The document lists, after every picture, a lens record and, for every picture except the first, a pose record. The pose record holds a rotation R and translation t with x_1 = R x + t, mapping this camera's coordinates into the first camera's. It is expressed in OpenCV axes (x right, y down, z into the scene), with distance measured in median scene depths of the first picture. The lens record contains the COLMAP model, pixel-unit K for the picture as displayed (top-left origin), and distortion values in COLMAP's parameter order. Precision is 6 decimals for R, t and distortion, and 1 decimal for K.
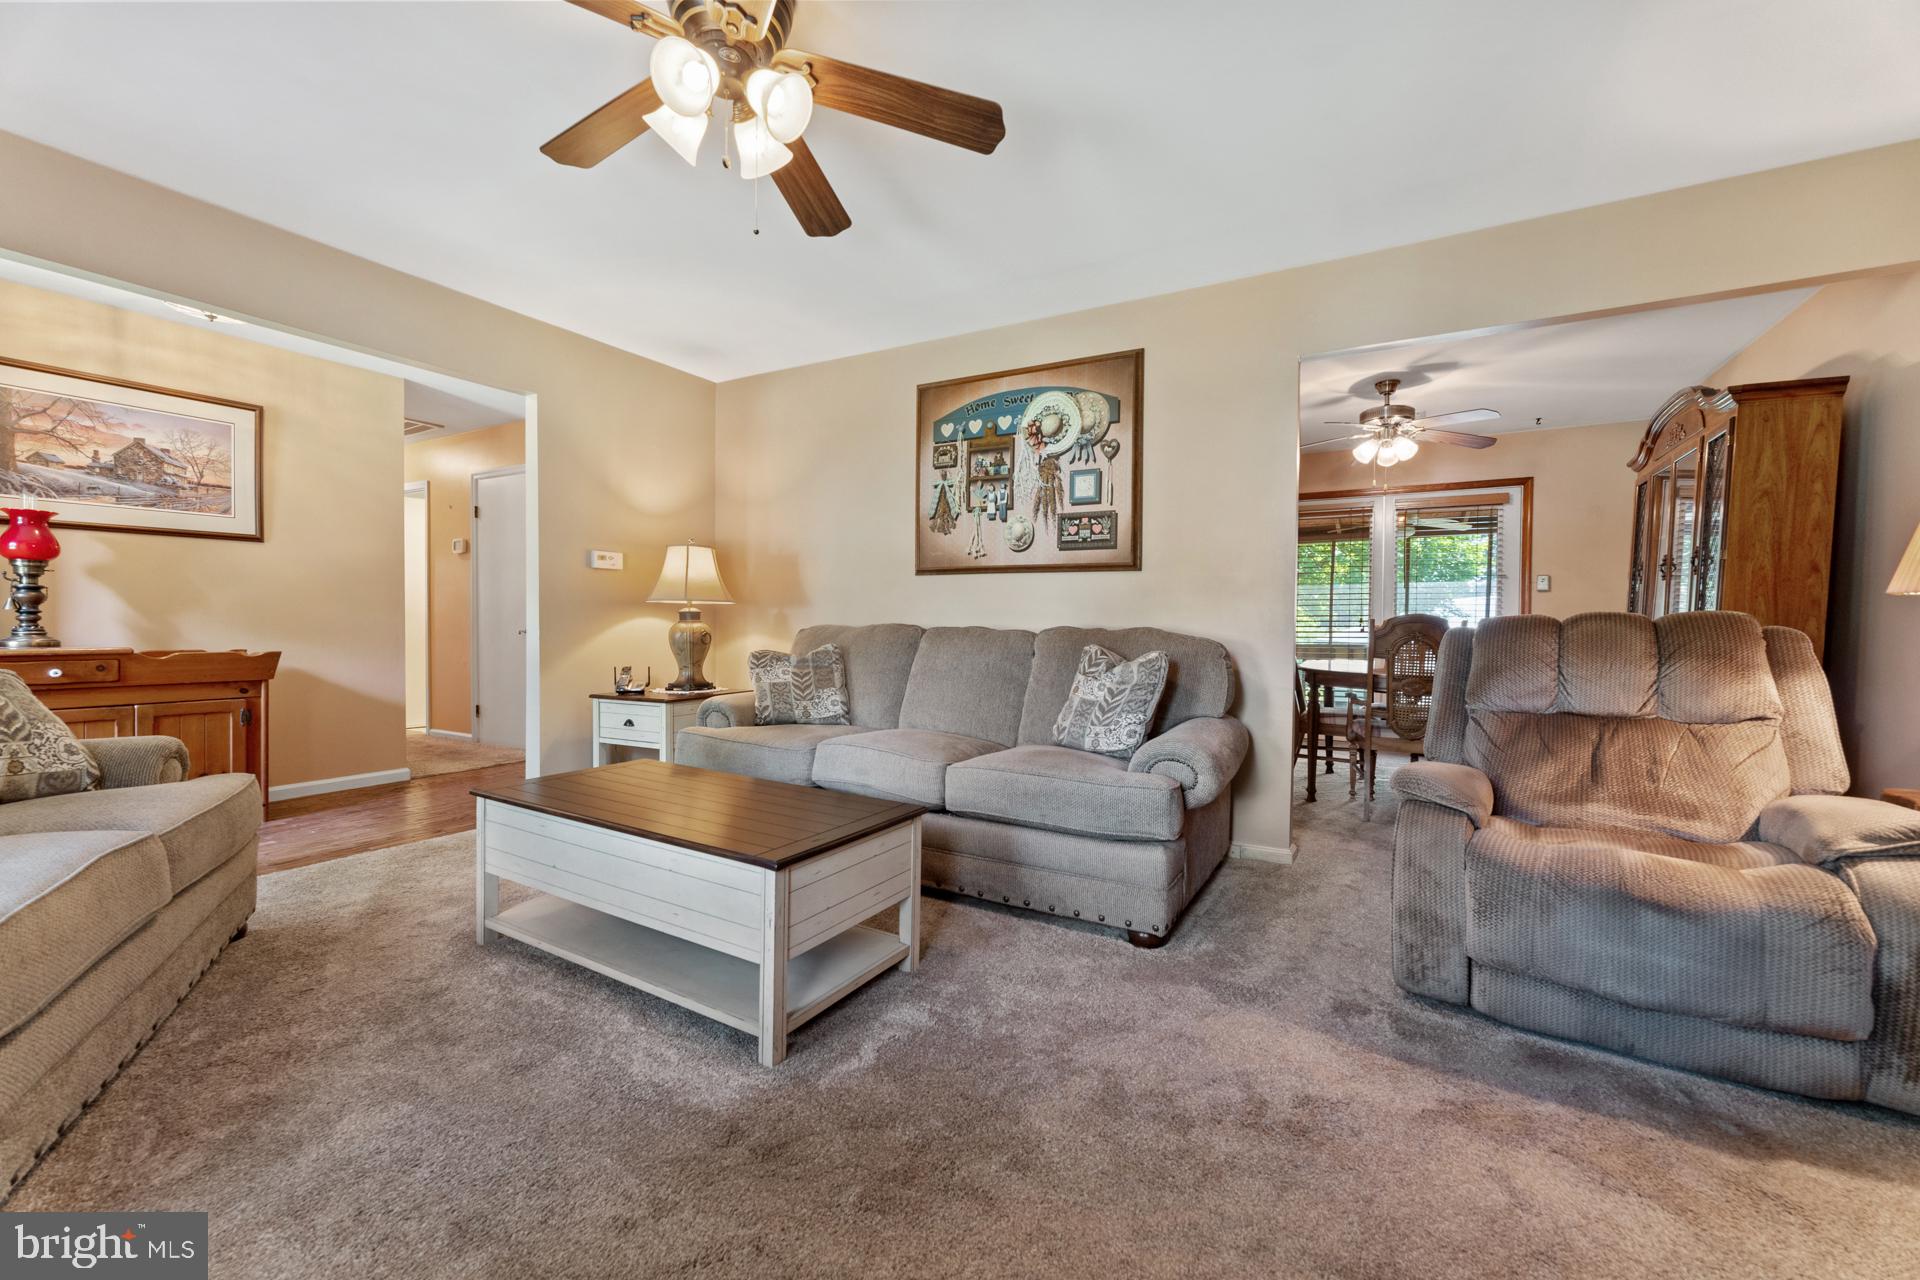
lens RADIAL K [[774.3, 0, 957.9], [0, 774.3, 638.6], [0, 0, 1]] dist [0.004747, -0.001418]
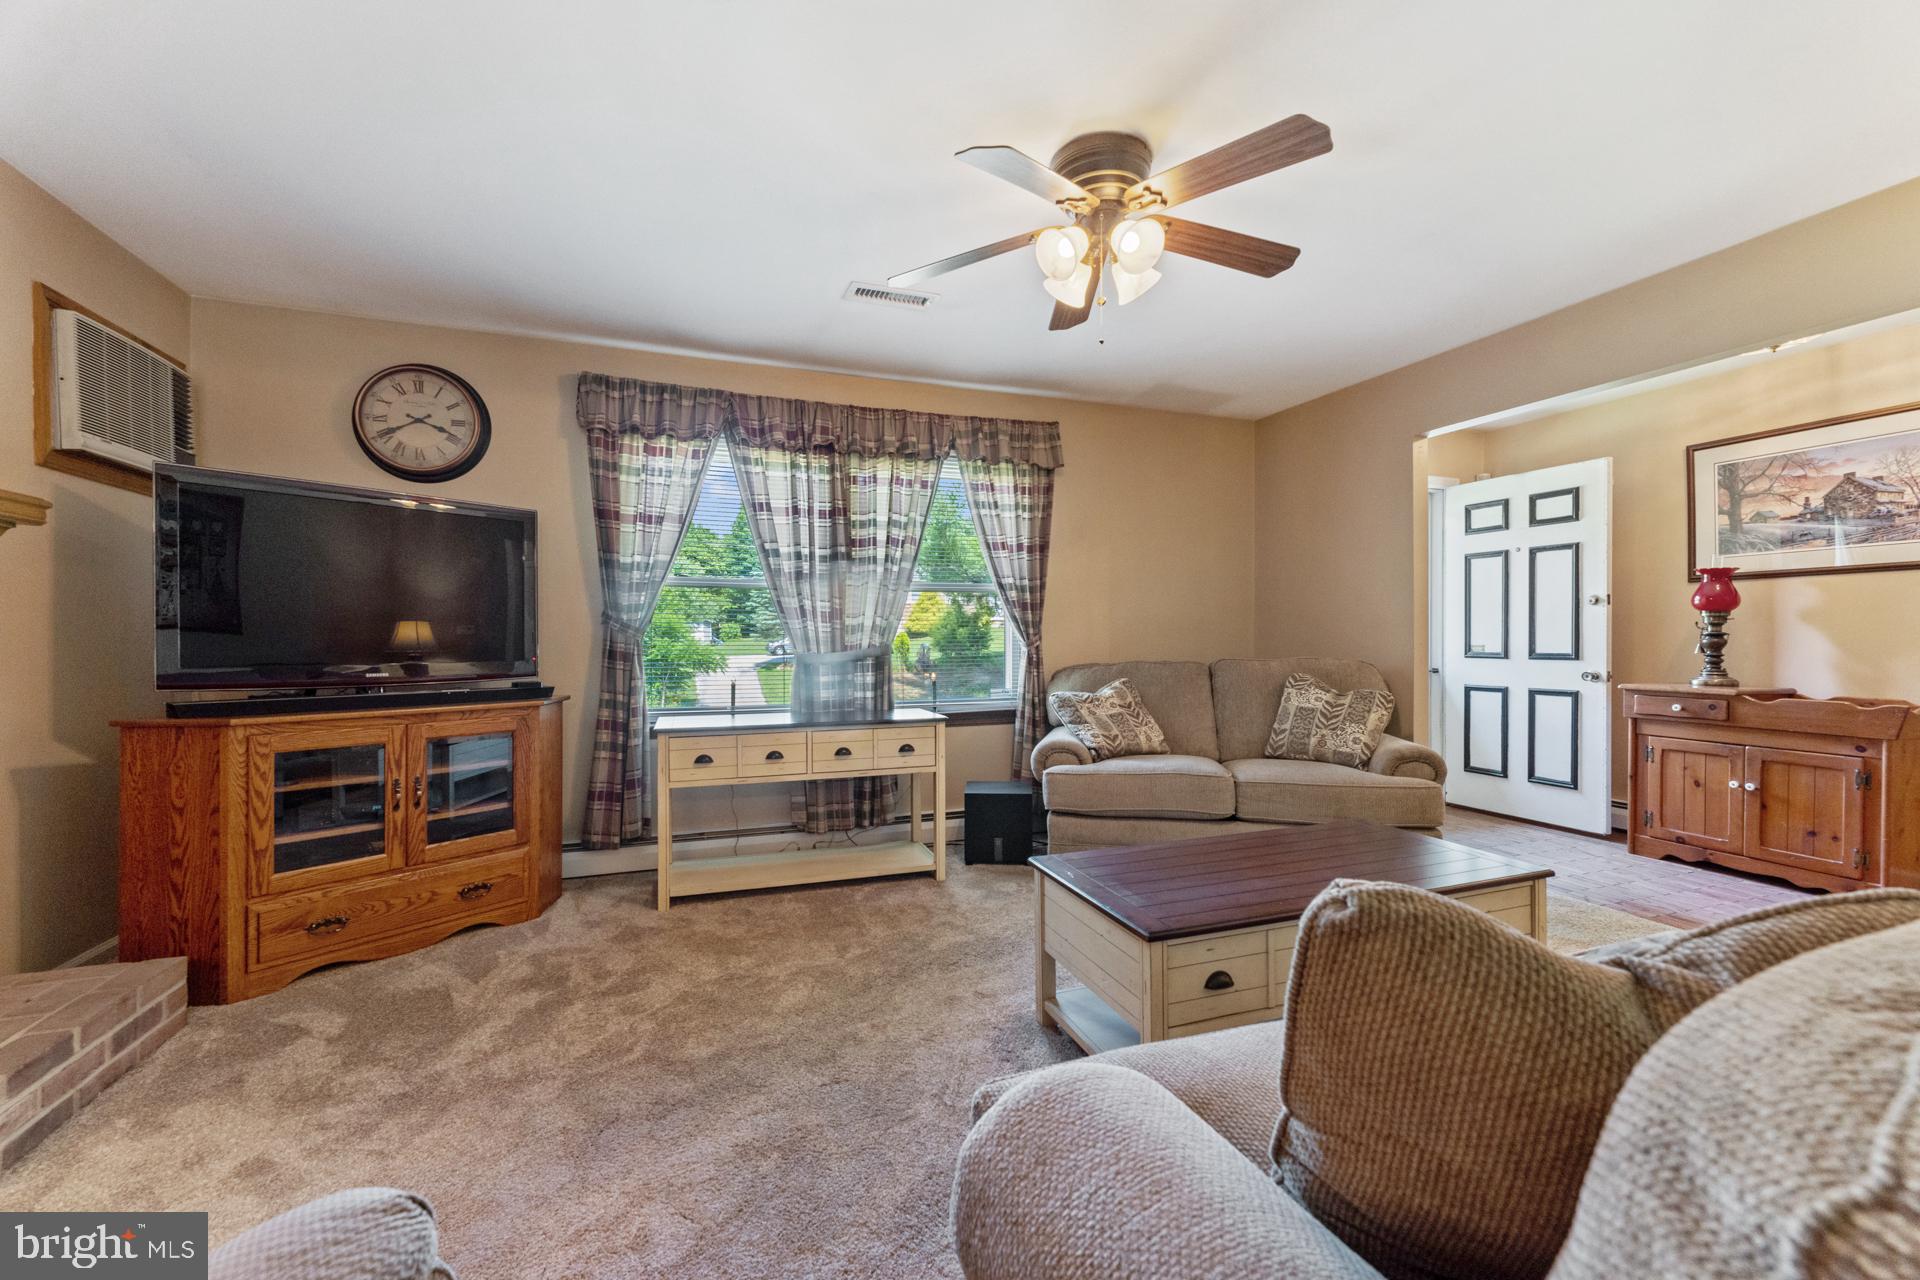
lens RADIAL K [[774.3, 0, 954.1], [0, 774.3, 642.9], [0, 0, 1]] dist [0.004747, -0.001418]
pose [[-0.644544, -0.004948, -0.764551, 0.384097], [-0.021929, 0.999687, 0.012017, -0.037698], [0.764252, 0.024511, -0.644451, 0.790120]]
